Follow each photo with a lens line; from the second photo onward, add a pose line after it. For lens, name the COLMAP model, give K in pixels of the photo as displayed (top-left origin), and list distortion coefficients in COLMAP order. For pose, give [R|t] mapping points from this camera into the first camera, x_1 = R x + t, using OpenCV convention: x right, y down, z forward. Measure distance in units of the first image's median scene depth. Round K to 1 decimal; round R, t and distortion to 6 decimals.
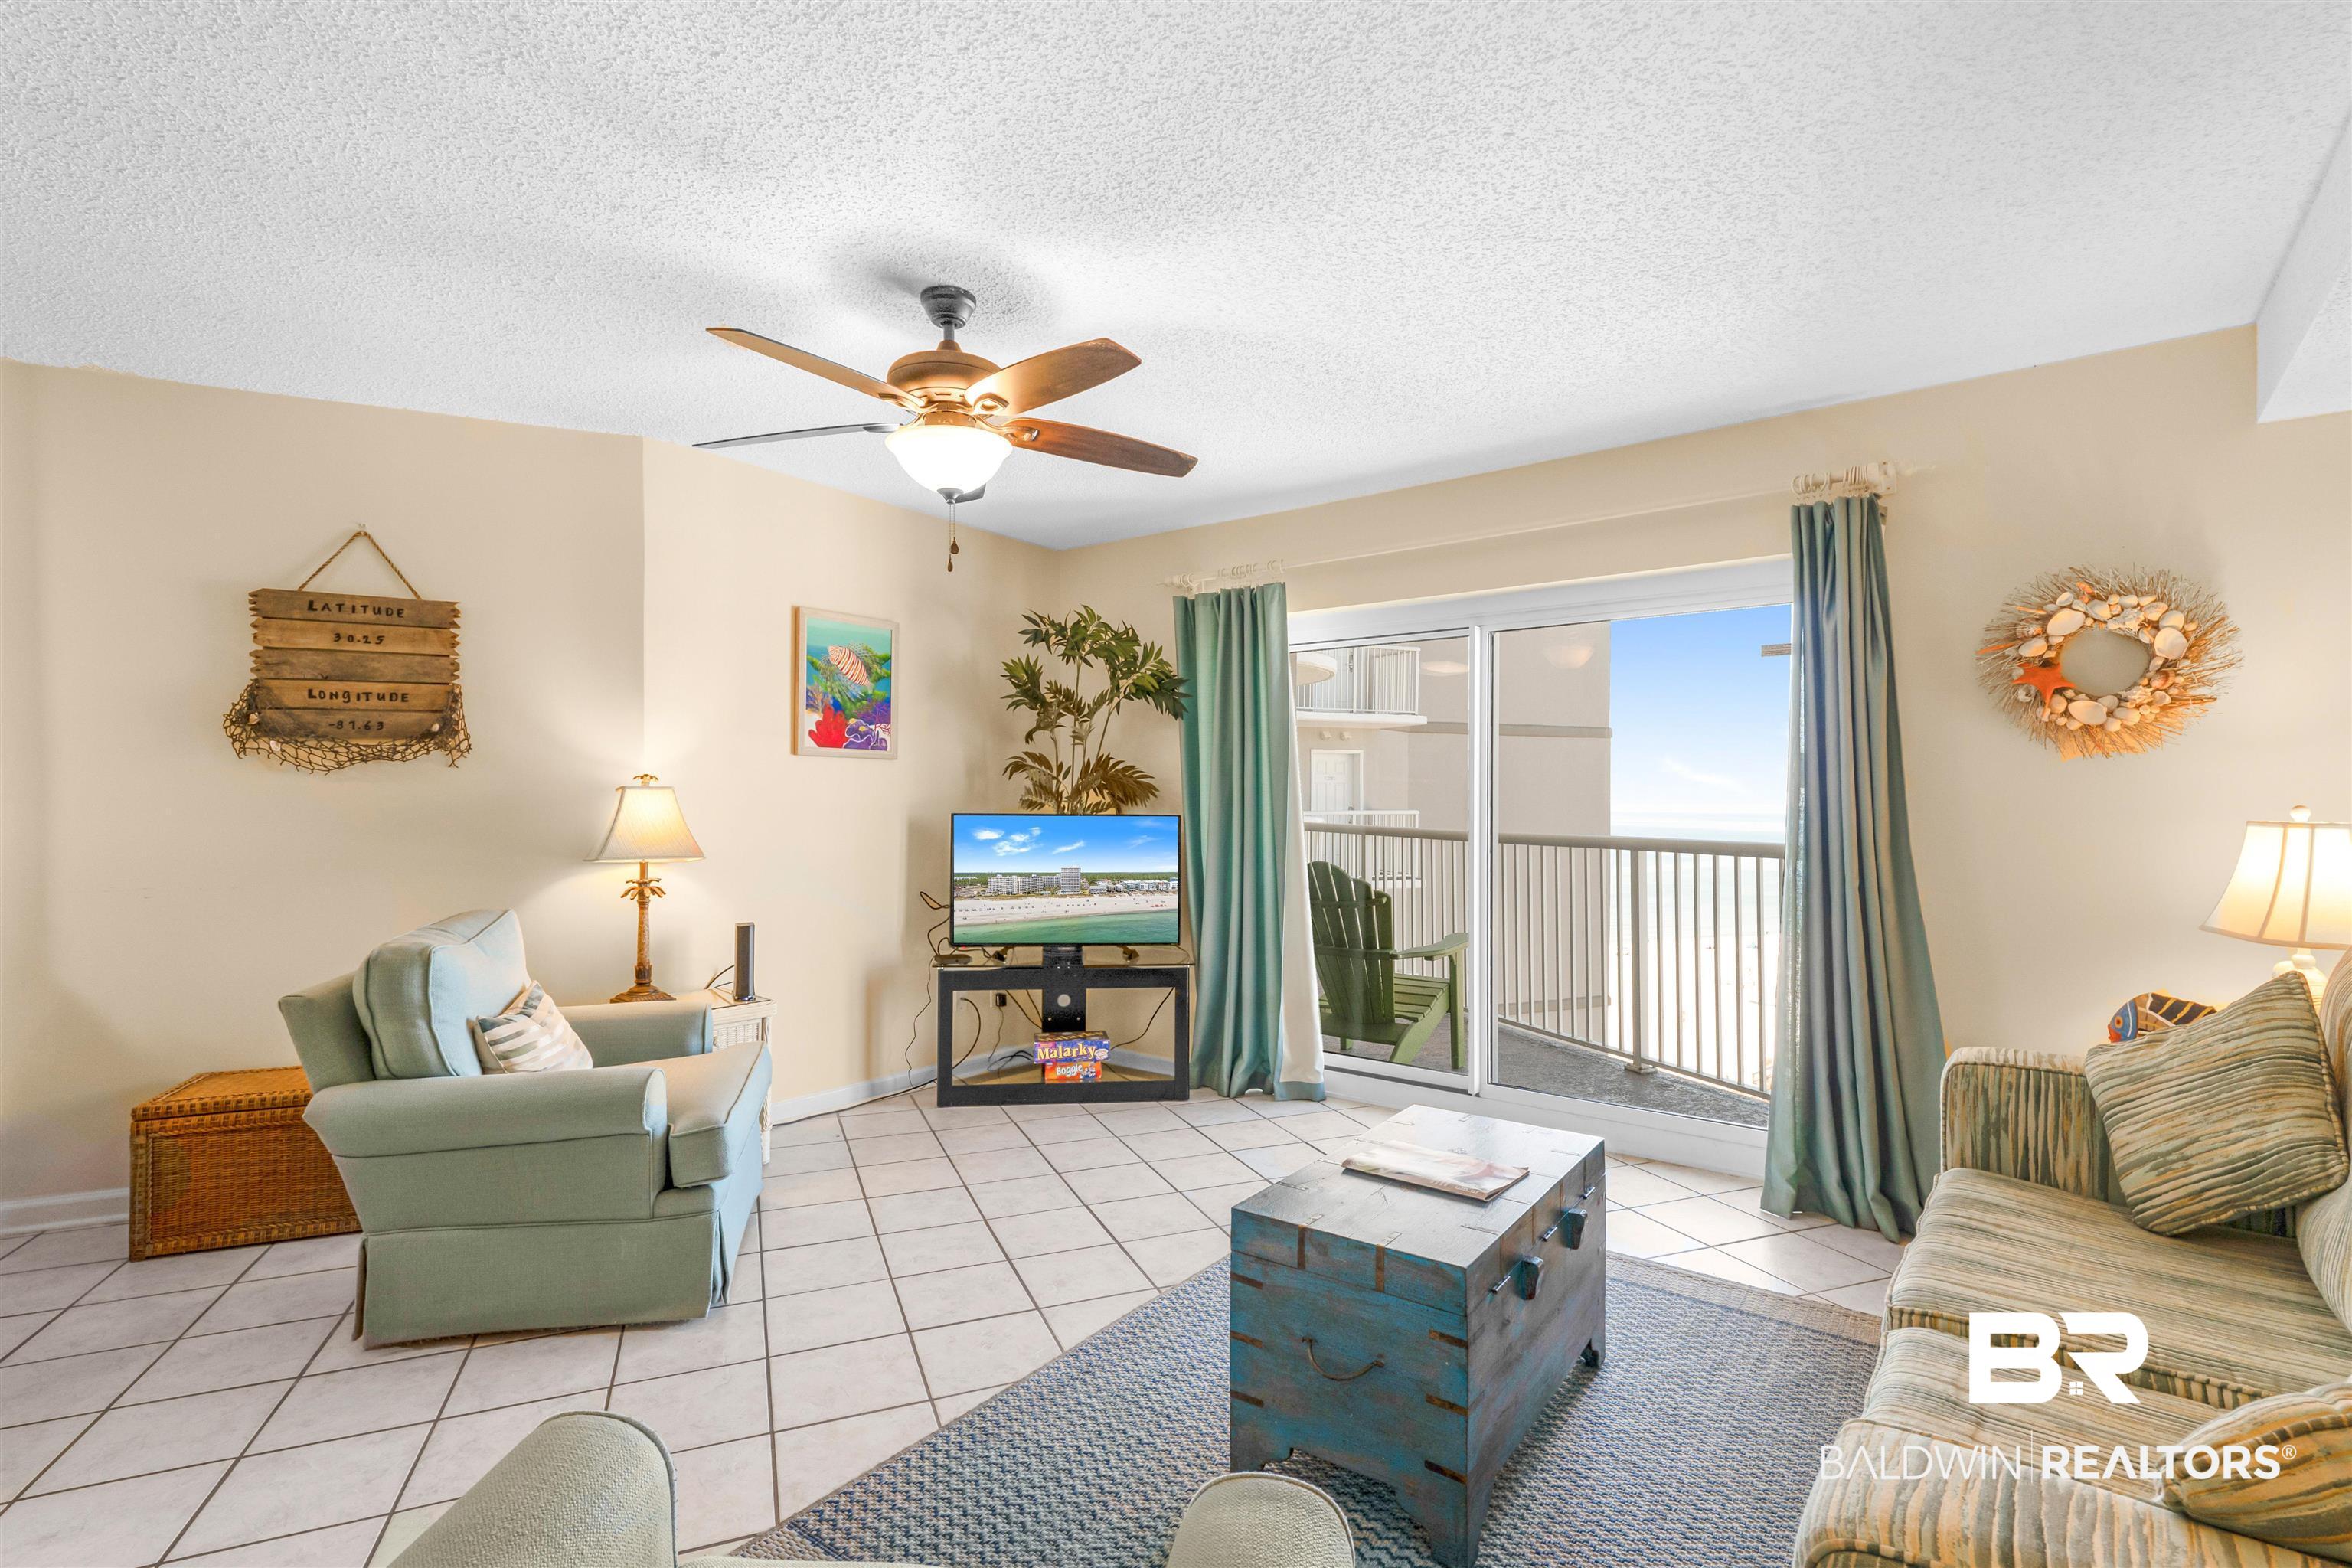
lens RADIAL K [[1099.8, 0, 1165.1], [0, 1099.8, 810.0], [0, 0, 1]] dist [0.034429, 0.000020]
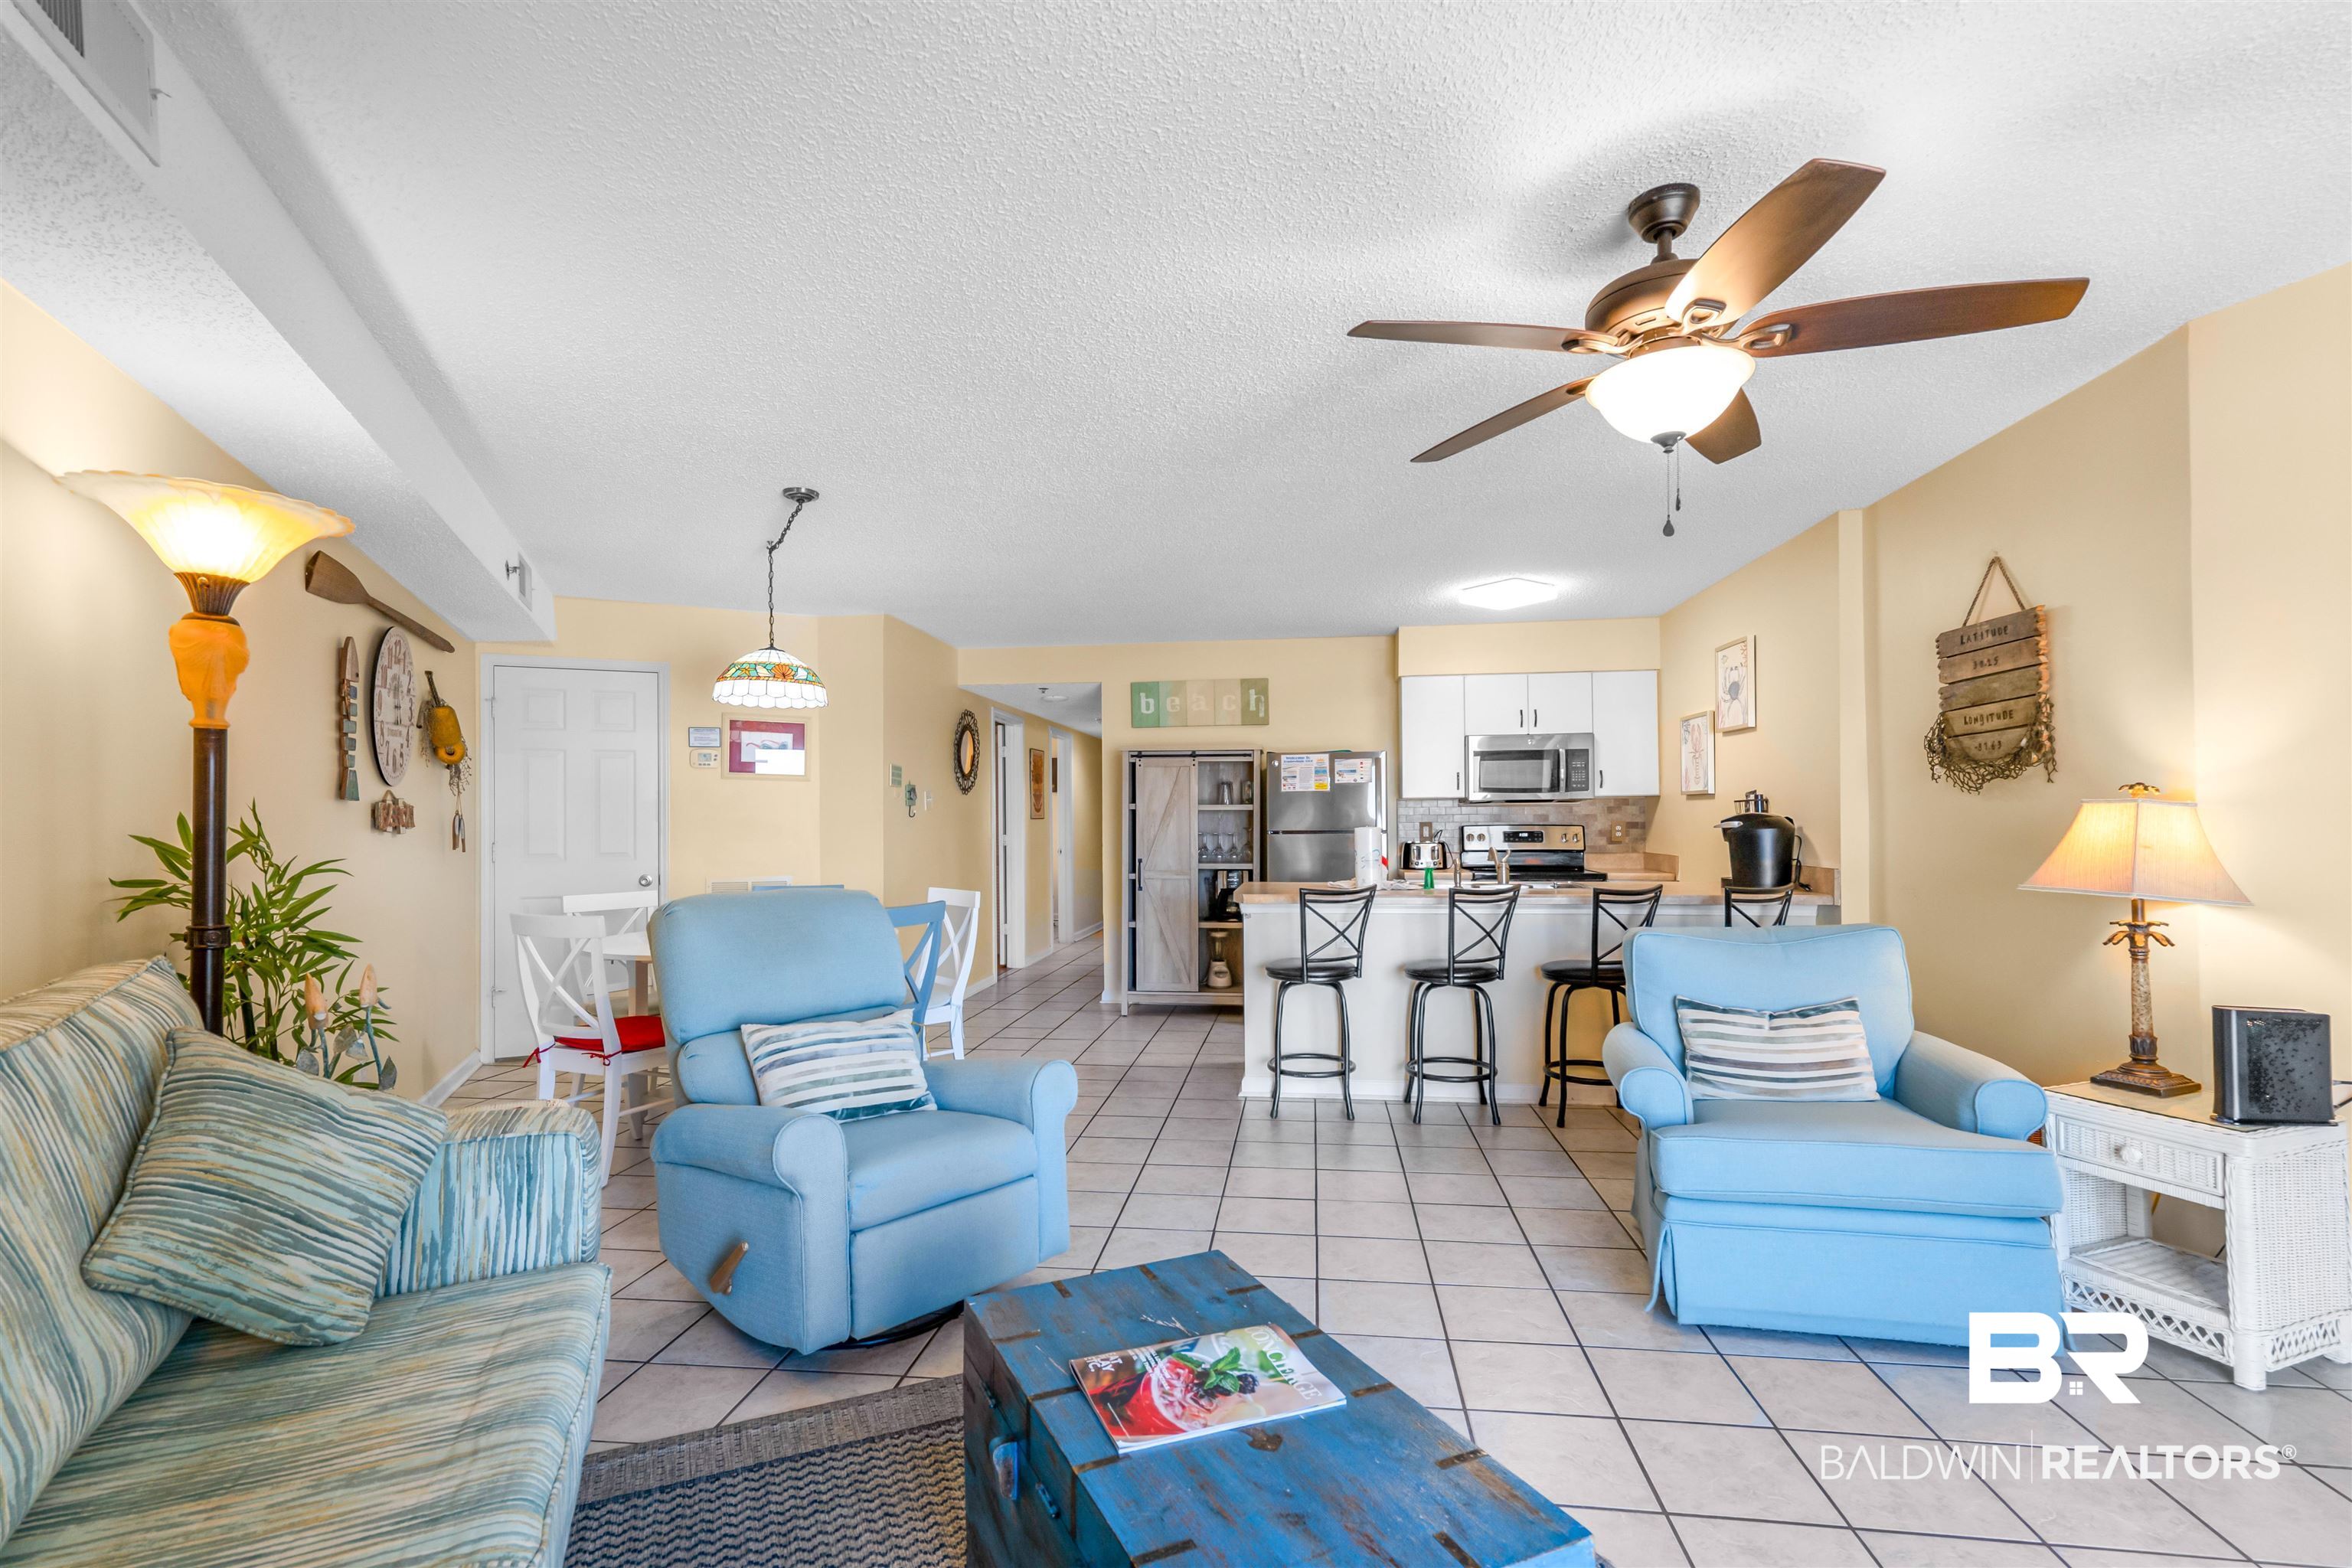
lens RADIAL K [[1070.2, 0, 1180.6], [0, 1070.2, 810.8], [0, 0, 1]] dist [0.014974, 0.000295]
pose [[-0.471149, -0.008368, -0.882014, 0.525333], [-0.003902, 0.999965, -0.007403, -0.005407], [0.882045, -0.000047, -0.471165, 0.829636]]
